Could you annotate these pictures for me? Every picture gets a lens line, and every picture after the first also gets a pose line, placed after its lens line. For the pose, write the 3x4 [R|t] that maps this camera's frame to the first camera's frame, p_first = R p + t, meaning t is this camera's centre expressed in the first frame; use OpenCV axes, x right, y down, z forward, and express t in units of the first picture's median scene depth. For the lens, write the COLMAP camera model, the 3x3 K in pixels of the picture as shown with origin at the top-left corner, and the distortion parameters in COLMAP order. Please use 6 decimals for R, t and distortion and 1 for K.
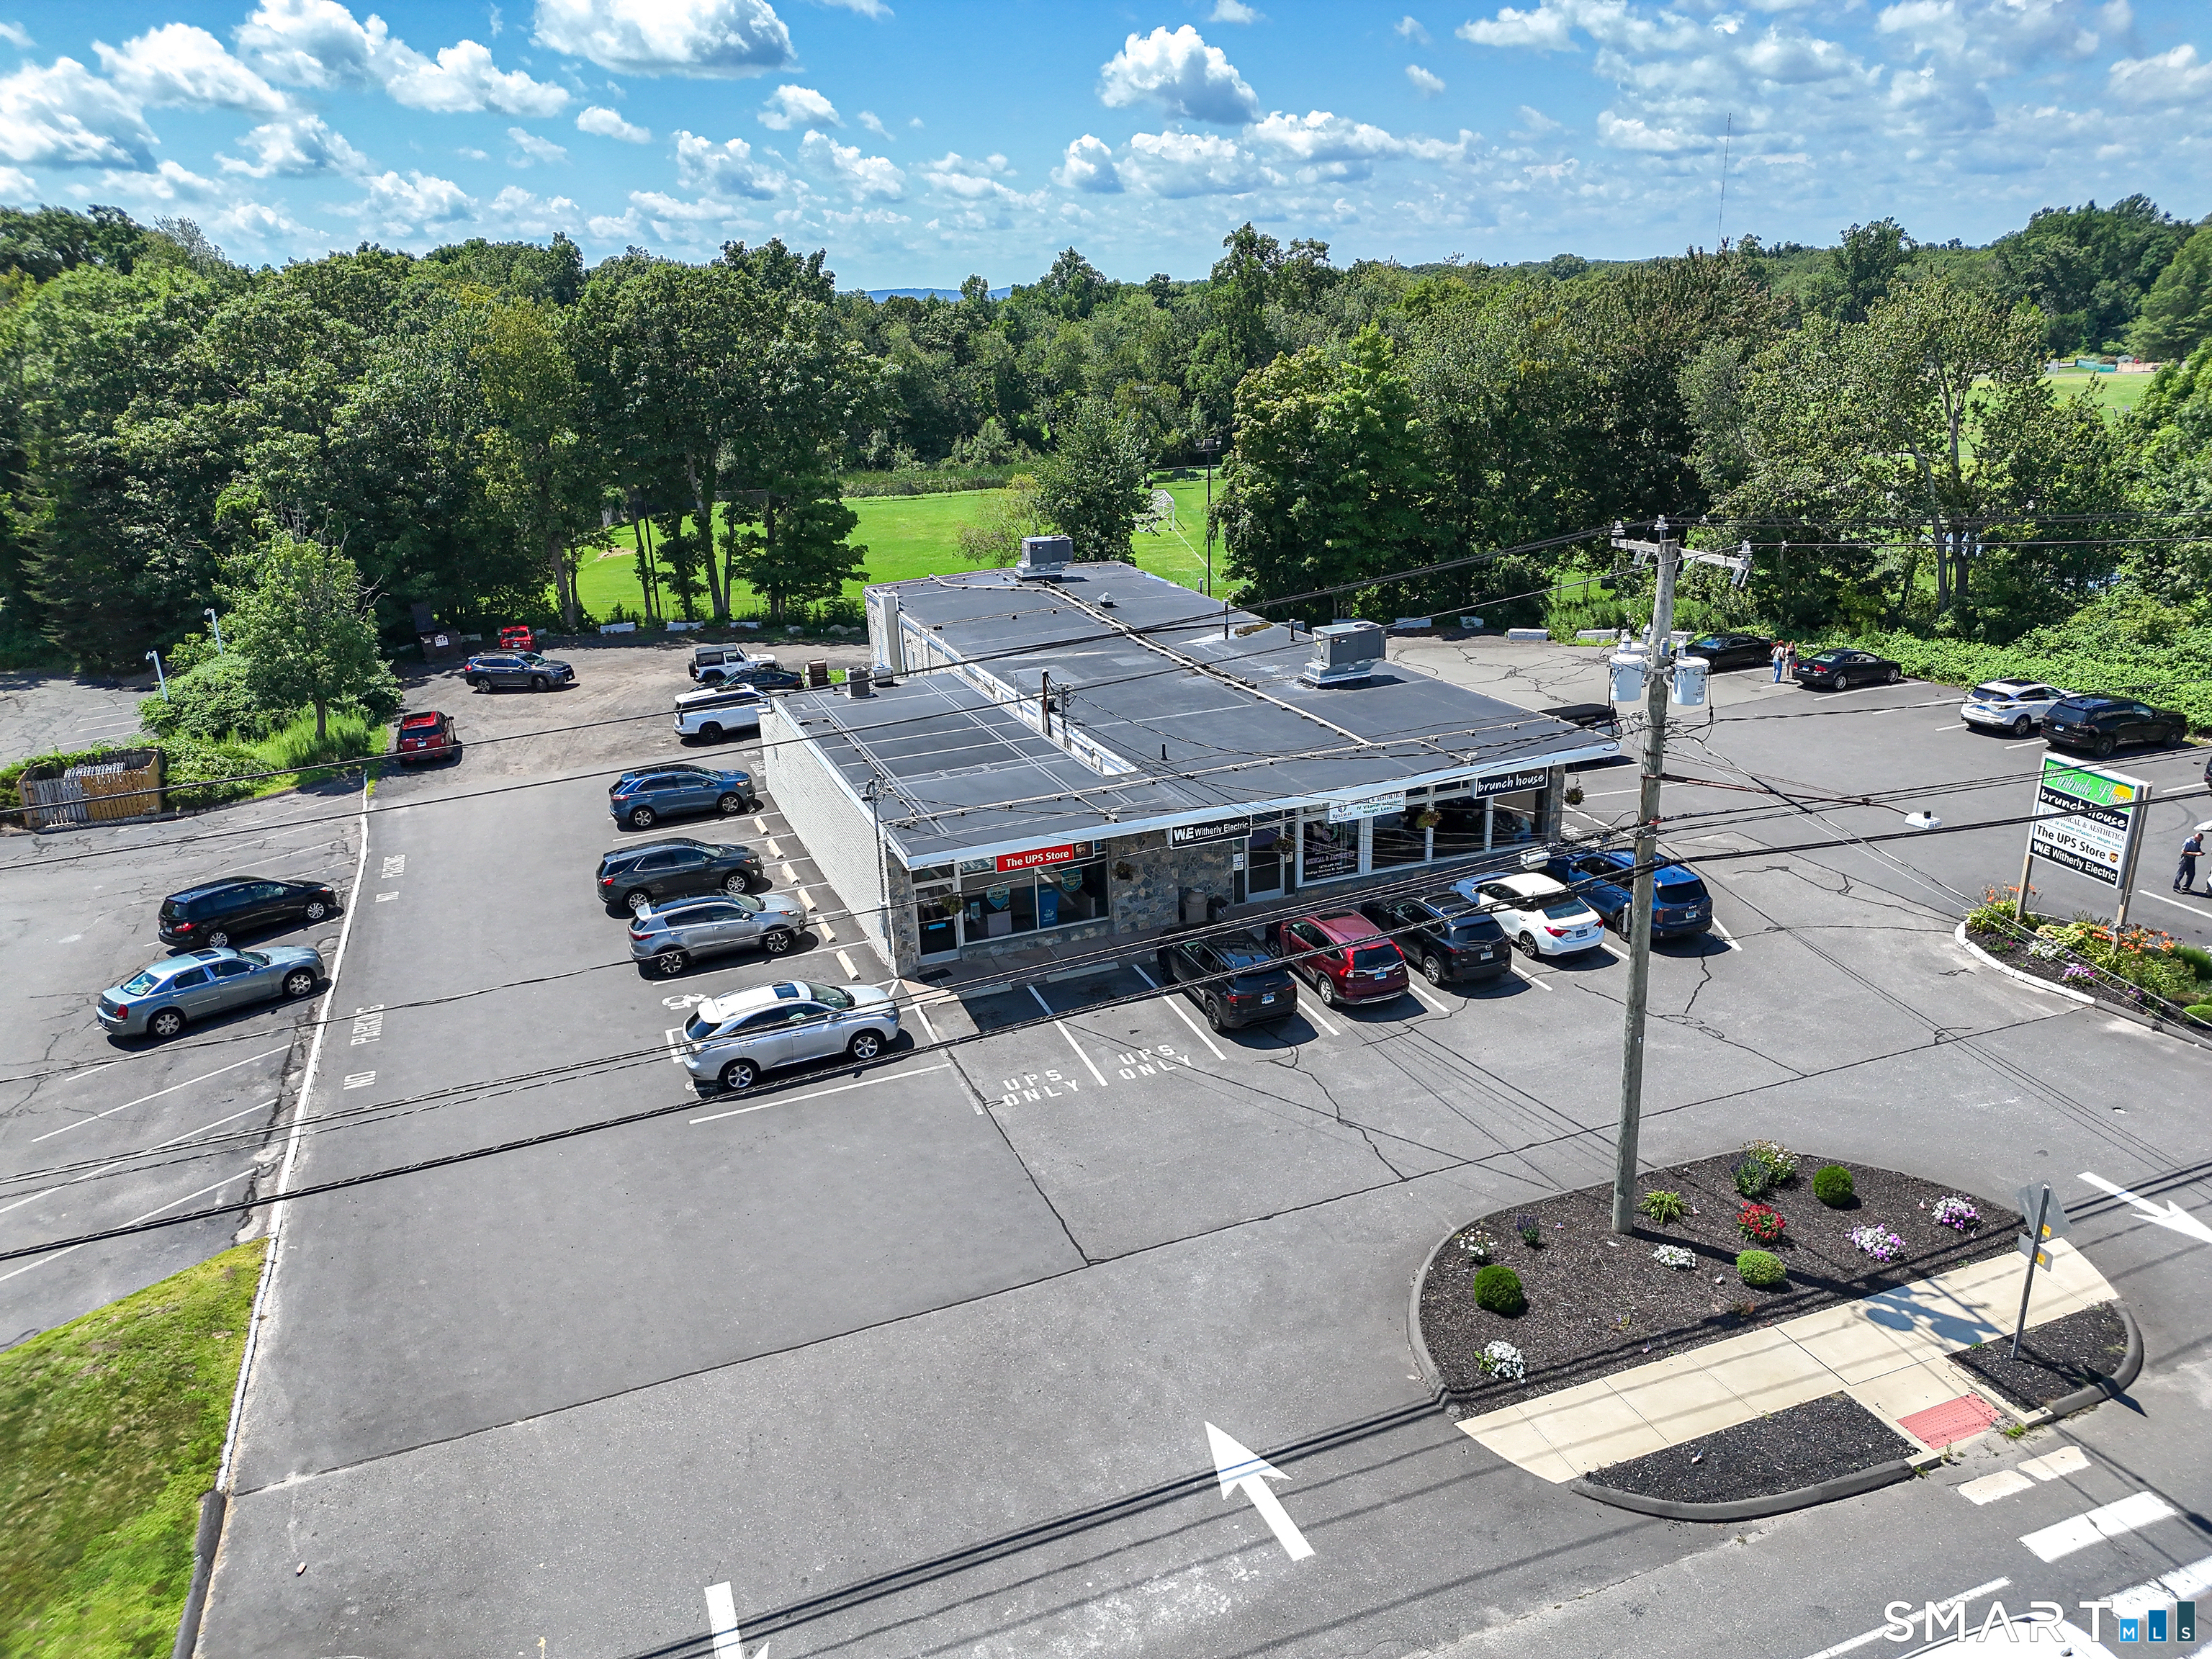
lens RADIAL K [[1536.9, 0, 1102.2], [0, 1536.9, 855.2], [0, 0, 1]] dist [0.045928, -0.042703]
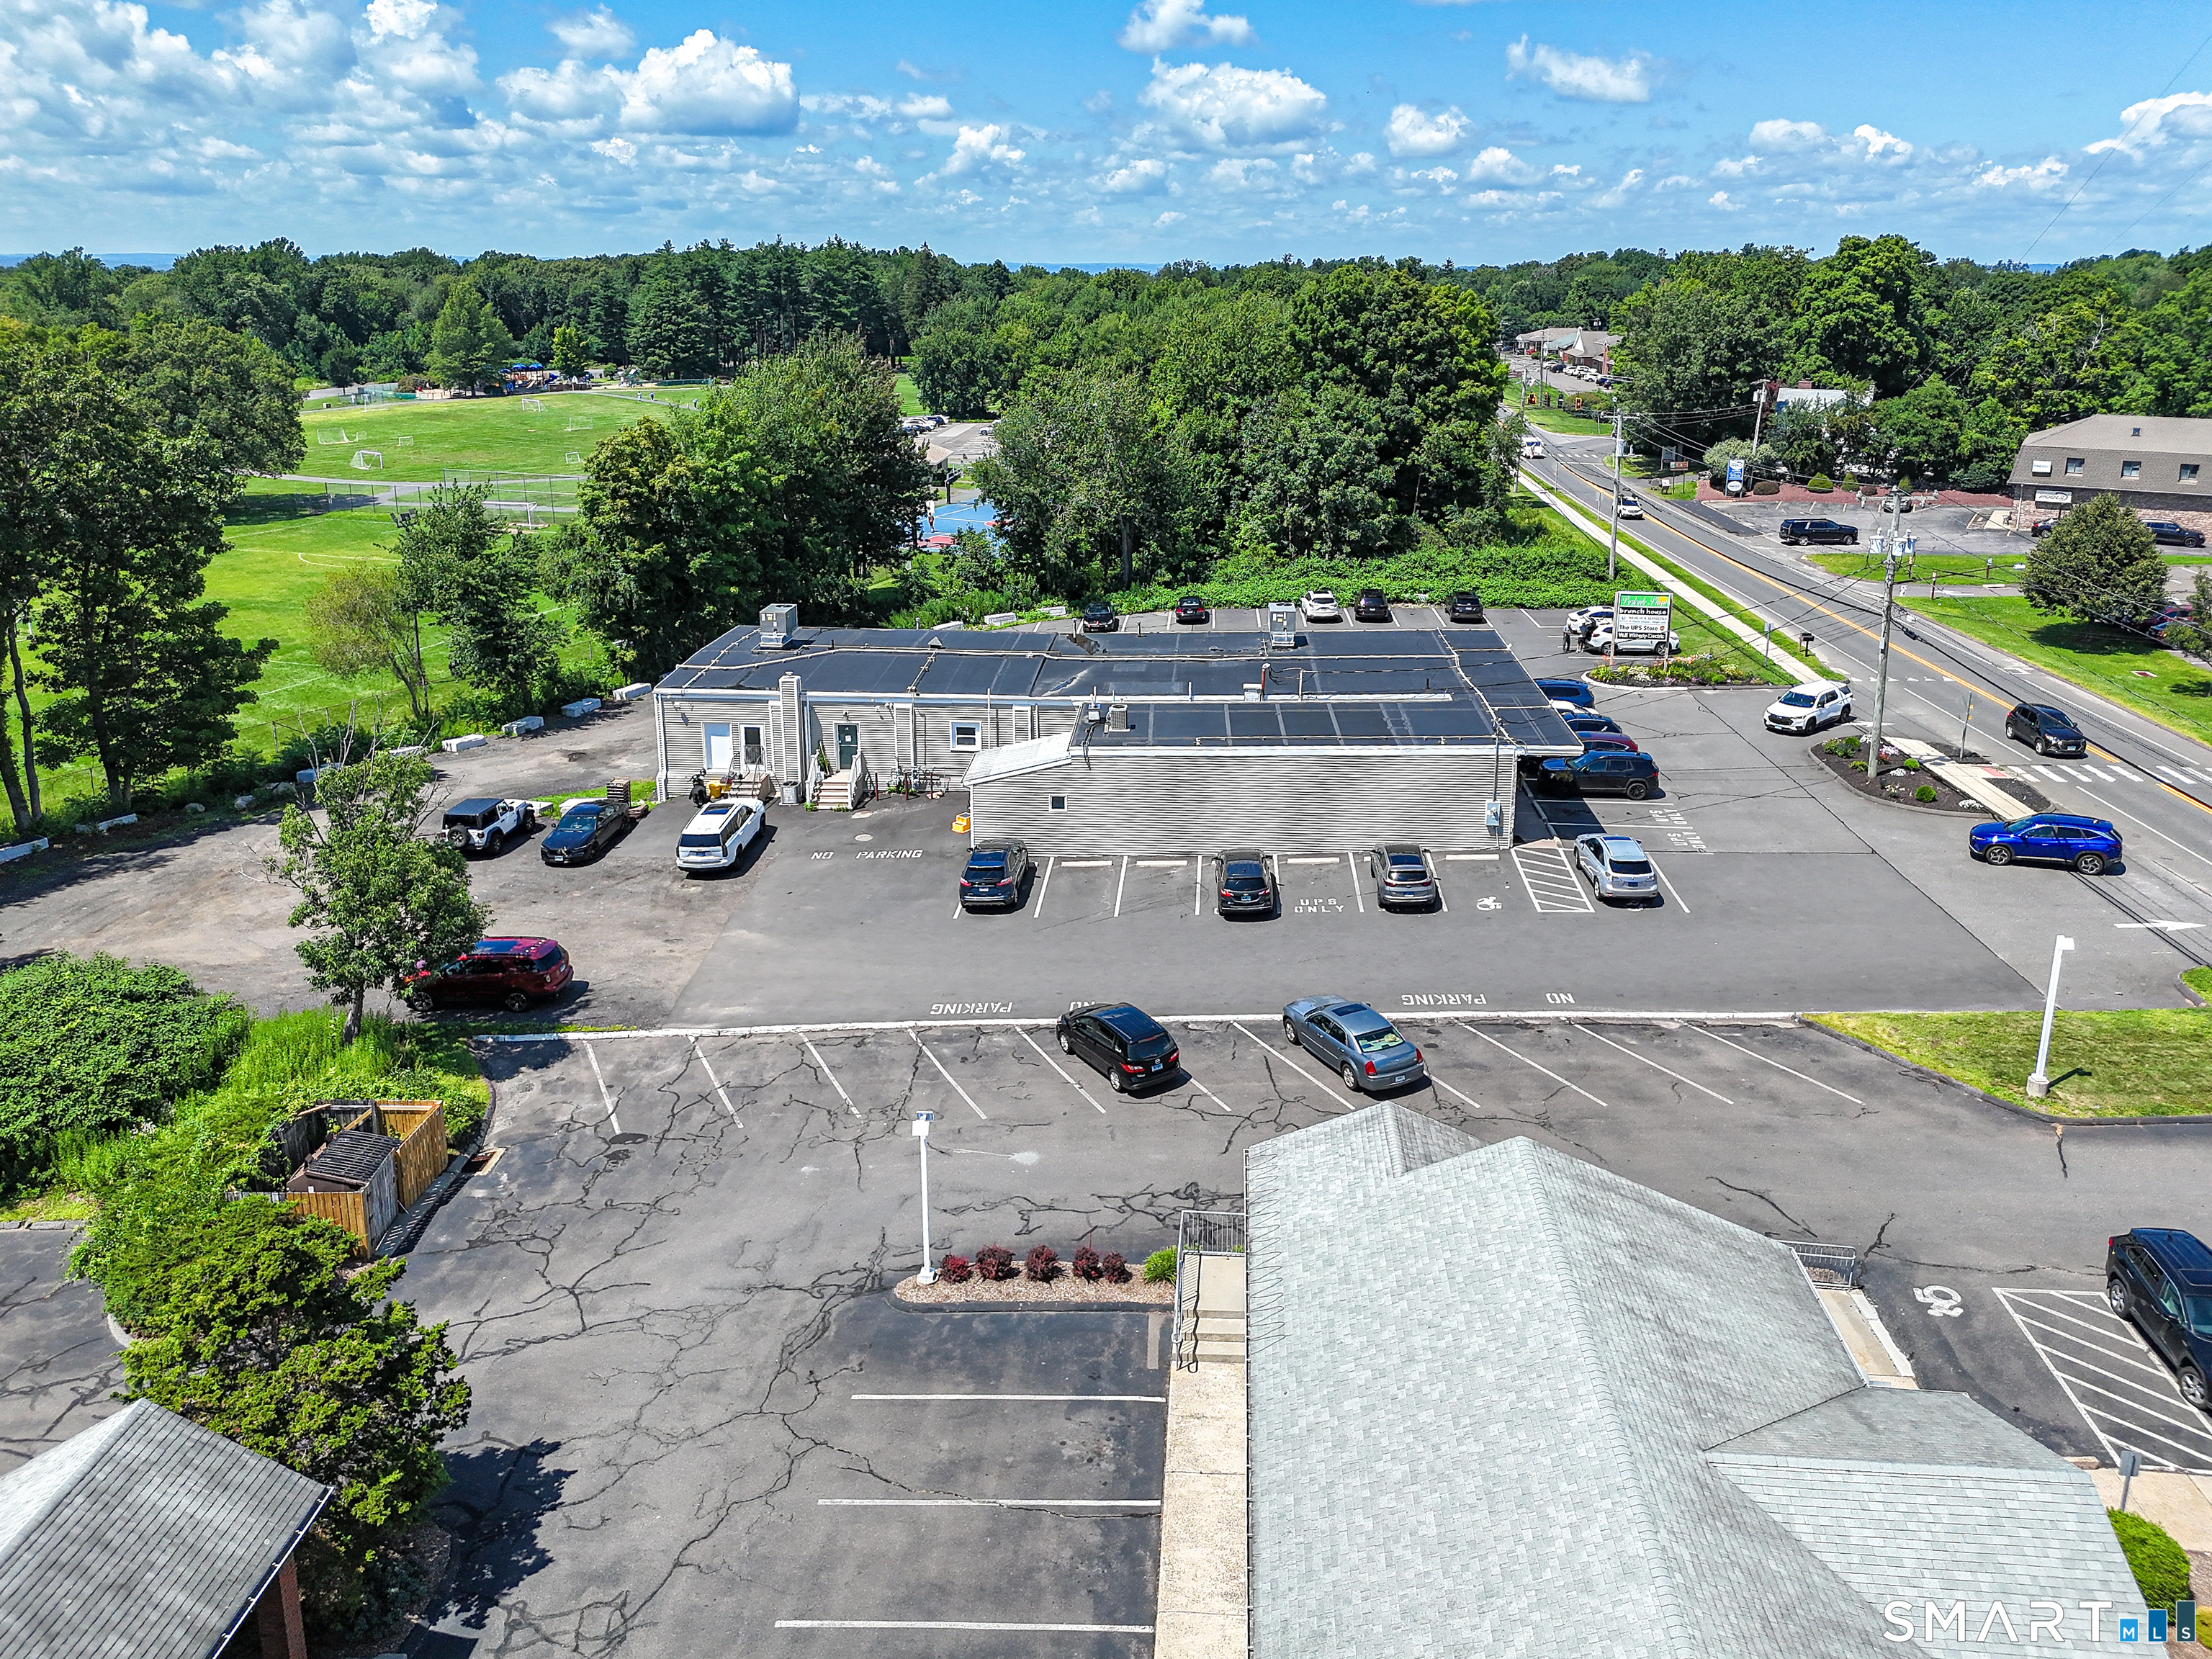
lens RADIAL K [[1614.6, 0, 1140.3], [0, 1614.6, 703.8], [0, 0, 1]] dist [0.060783, -0.059152]
pose [[0.403527, -0.200536, 0.892721, -1.449387], [0.298688, 0.951105, 0.078638, -0.247889], [-0.864842, 0.234912, 0.443694, 0.508219]]
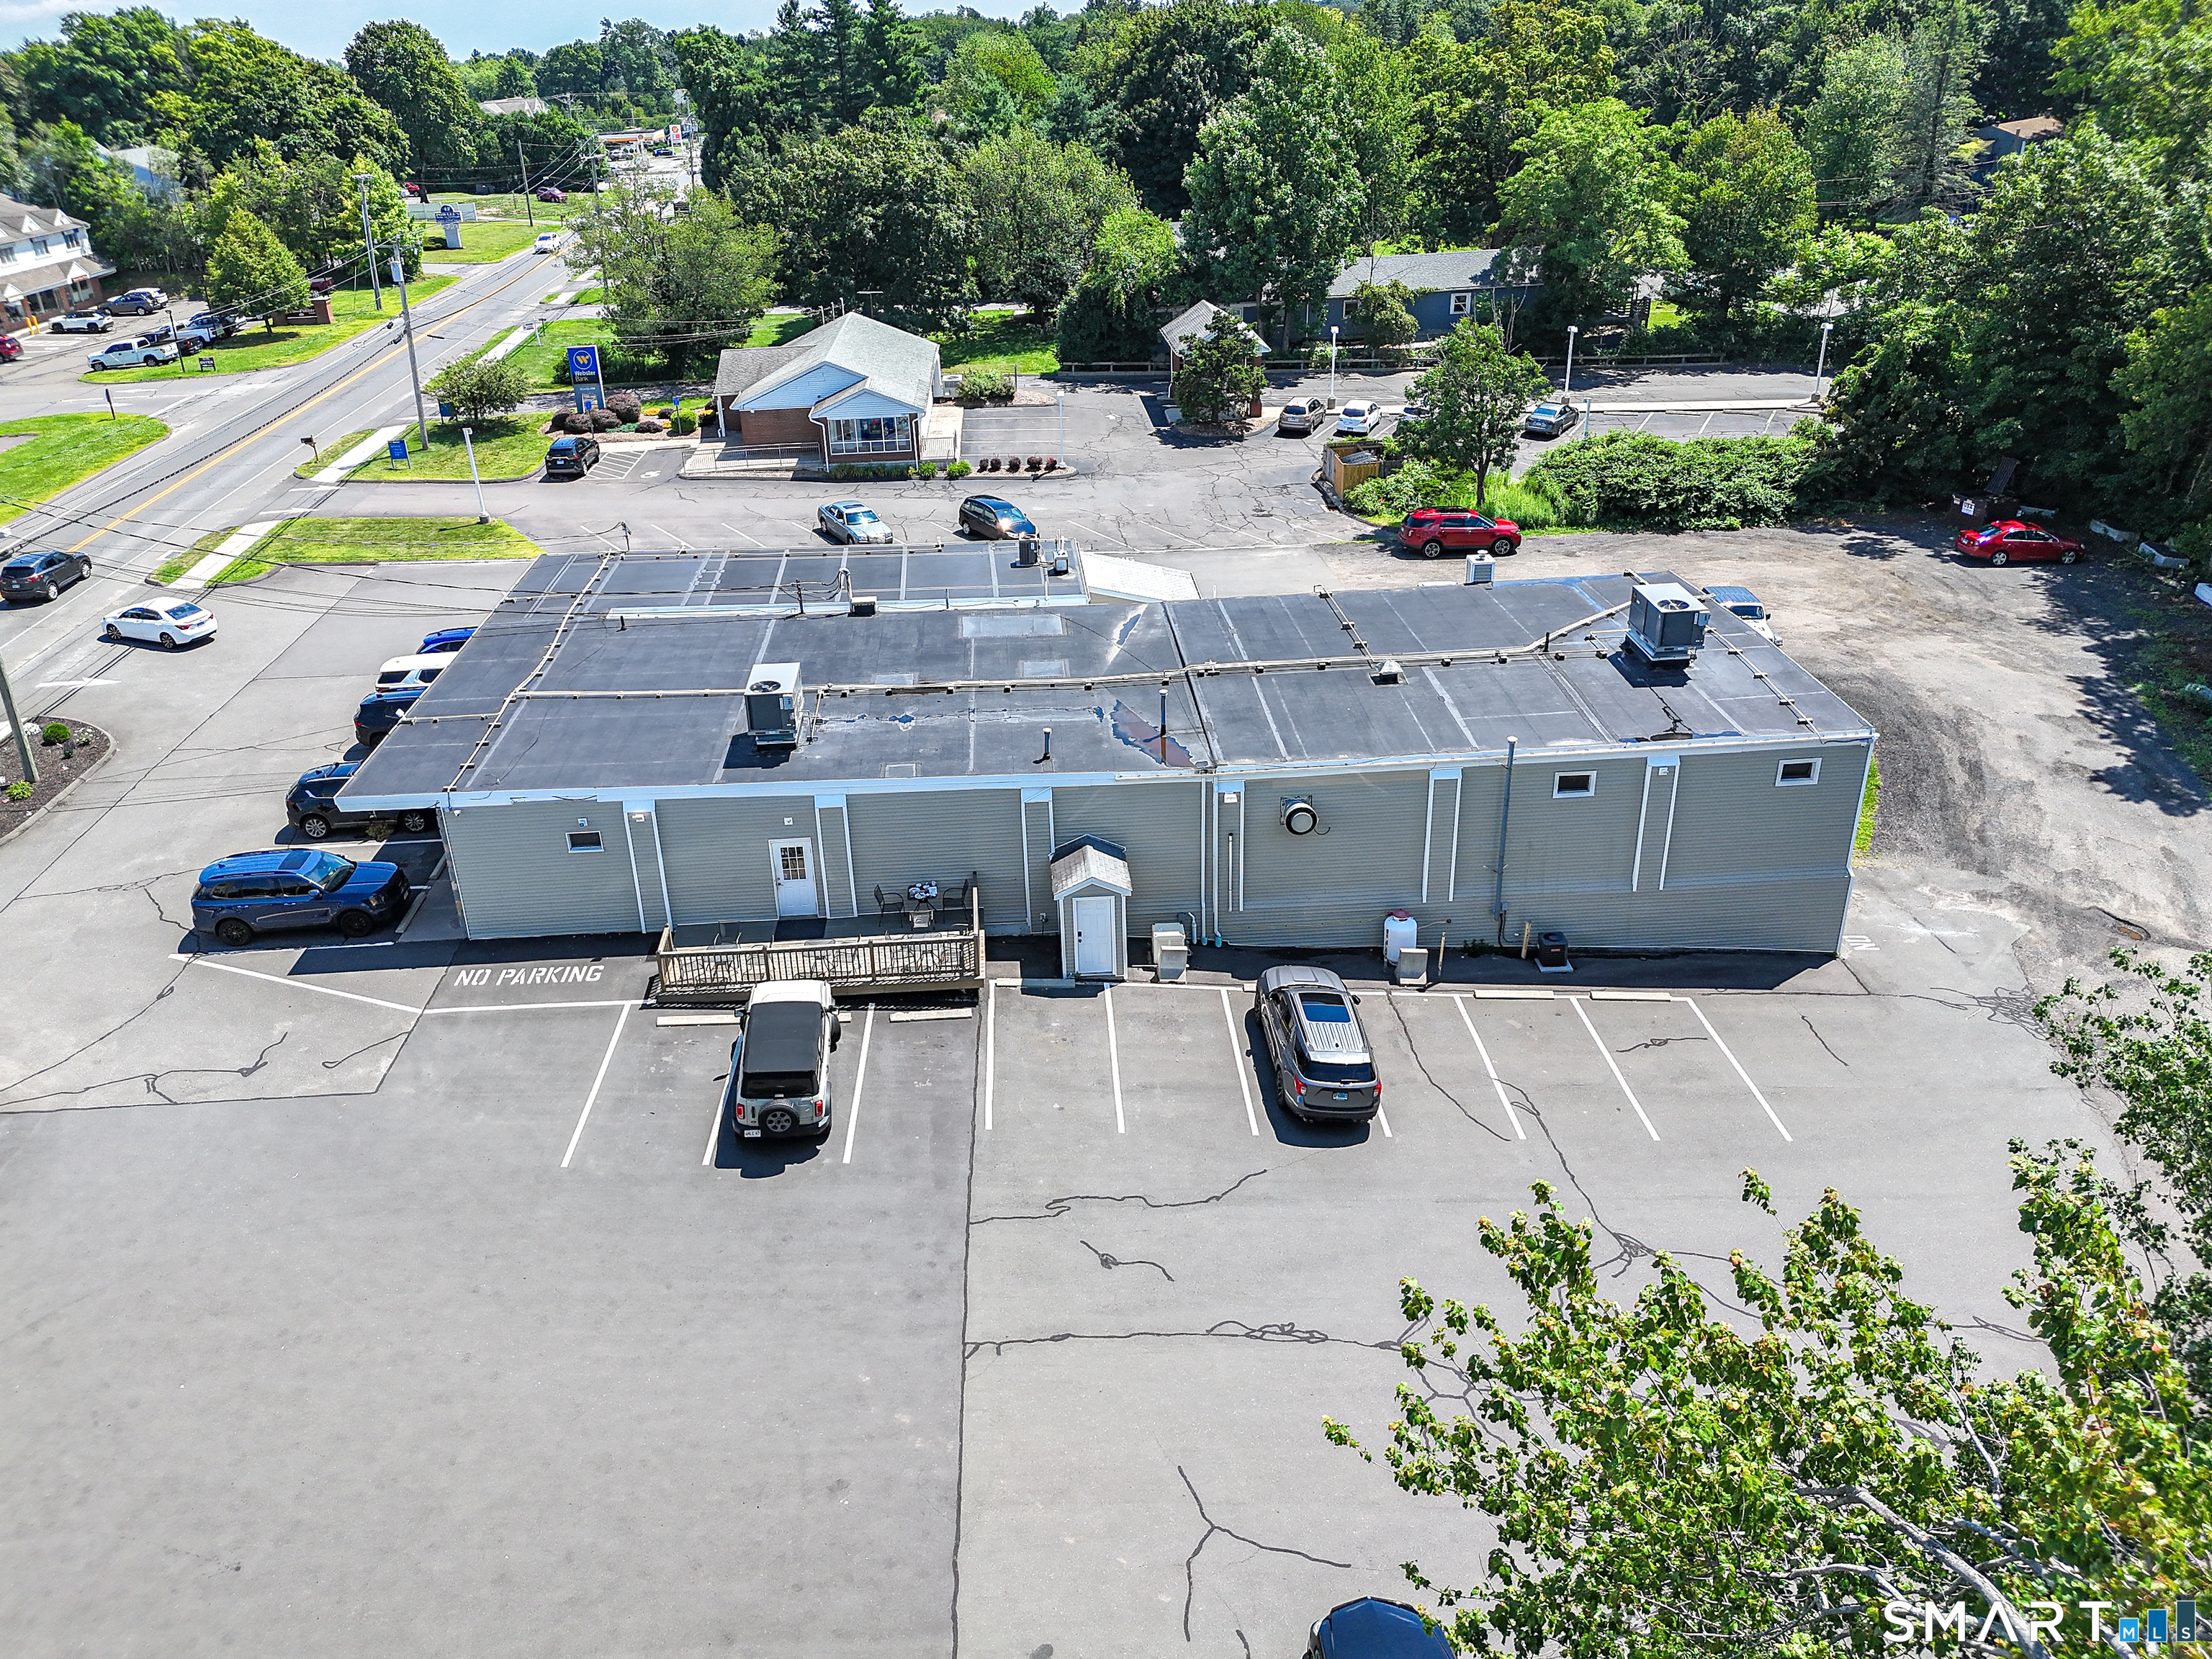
lens RADIAL K [[1565.4, 0, 1025.9], [0, 1565.4, 808.6], [0, 0, 1]] dist [0.066089, -0.059639]
pose [[-0.331718, 0.463575, -0.821621, 0.902921], [-0.269826, 0.787927, 0.553503, -0.643180], [0.903967, 0.405302, -0.136285, 1.404724]]
